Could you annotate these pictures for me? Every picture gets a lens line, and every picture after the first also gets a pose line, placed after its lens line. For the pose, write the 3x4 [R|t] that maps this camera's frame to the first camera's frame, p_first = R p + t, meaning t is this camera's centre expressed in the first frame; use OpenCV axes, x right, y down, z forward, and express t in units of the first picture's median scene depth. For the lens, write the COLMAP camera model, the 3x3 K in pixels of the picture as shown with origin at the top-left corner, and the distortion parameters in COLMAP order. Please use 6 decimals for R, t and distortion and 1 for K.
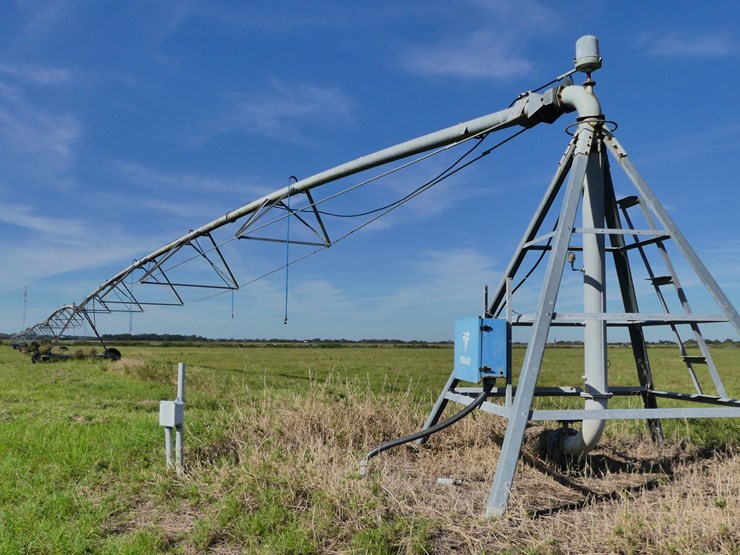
lens RADIAL K [[715.2, 0, 376.0], [0, 715.2, 277.9], [0, 0, 1]] dist [-0.017092, 0.010986]
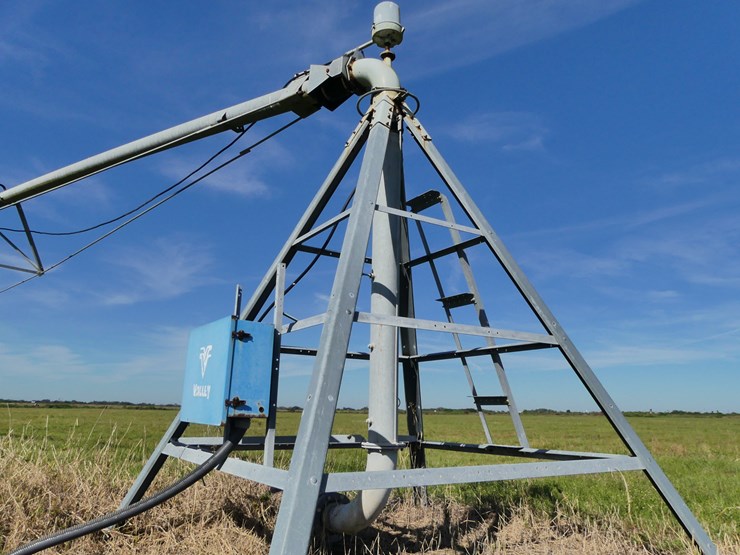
lens RADIAL K [[570.0, 0, 370.0], [0, 570.0, 277.5], [0, 0, 1]] dist [-0.008183, 0.002694]
pose [[0.911382, 0.106729, 0.397481, 0.046156], [-0.052690, 0.988100, -0.144506, 0.074923], [-0.408174, 0.110757, 0.906160, 0.435918]]
